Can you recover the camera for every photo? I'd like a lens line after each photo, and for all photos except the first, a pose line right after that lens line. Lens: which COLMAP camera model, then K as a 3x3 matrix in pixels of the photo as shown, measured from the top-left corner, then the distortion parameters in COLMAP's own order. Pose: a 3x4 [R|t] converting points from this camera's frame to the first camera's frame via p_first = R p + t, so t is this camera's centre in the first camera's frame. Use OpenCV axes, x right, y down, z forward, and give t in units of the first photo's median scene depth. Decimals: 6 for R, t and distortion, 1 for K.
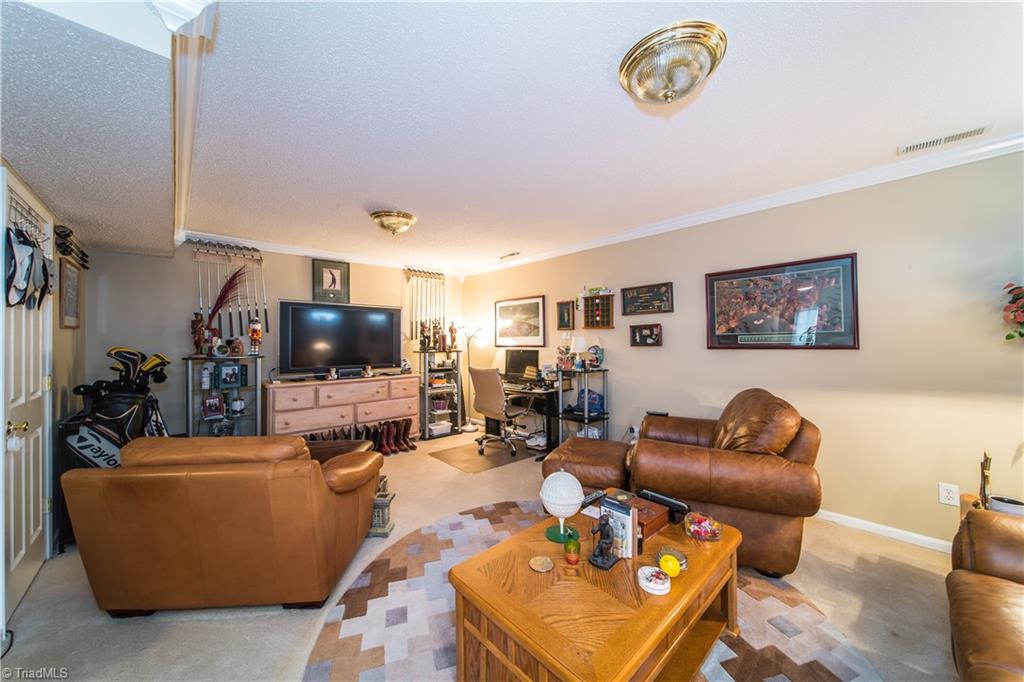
lens RADIAL K [[373.7, 0, 508.7], [0, 373.7, 335.6], [0, 0, 1]] dist [-0.000133, -0.000048]
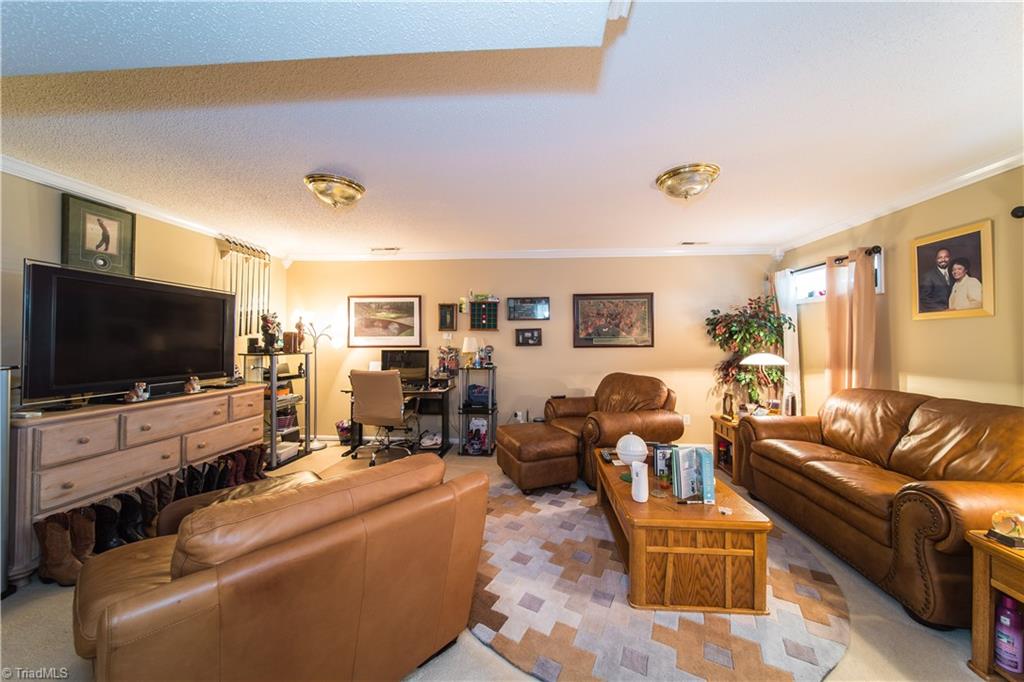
lens RADIAL K [[367.0, 0, 523.3], [0, 367.0, 335.7], [0, 0, 1]] dist [-0.000210, 0.000015]
pose [[0.711481, 0.018476, 0.702462, -0.447888], [-0.015497, 0.999824, -0.010601, 0.006440], [-0.702534, -0.003343, 0.711642, 0.122020]]
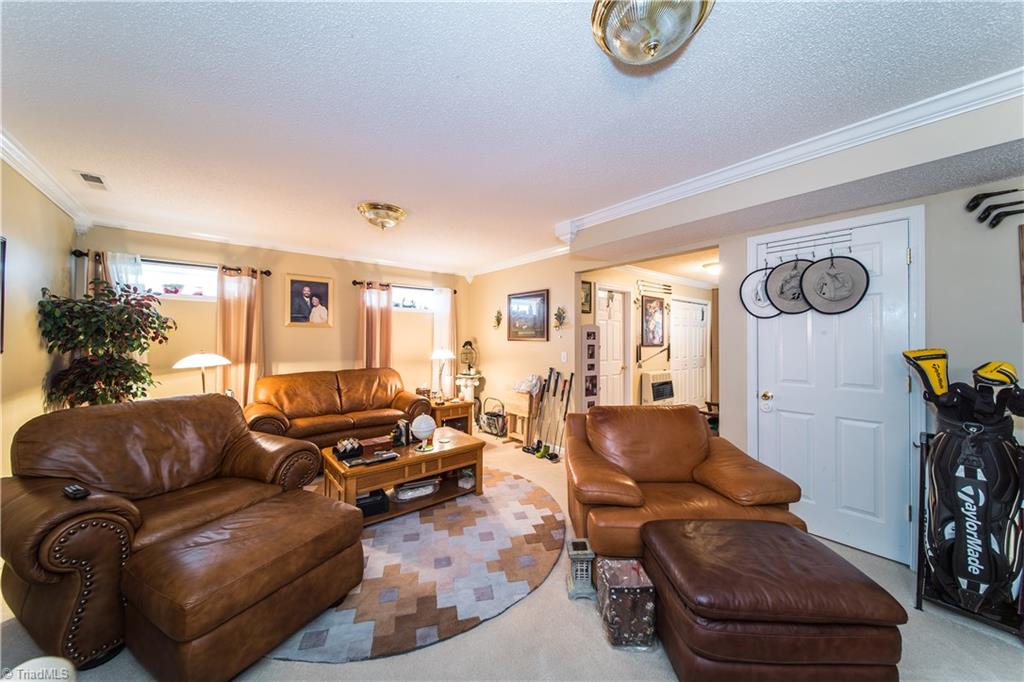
lens RADIAL K [[358.0, 0, 512.7], [0, 358.0, 337.1], [0, 0, 1]] dist [0.000213, 0.000024]
pose [[-0.998574, 0.004503, 0.053192, -0.149384], [0.003312, 0.999742, -0.022476, 0.013787], [-0.053279, -0.022268, -0.998331, 1.071411]]
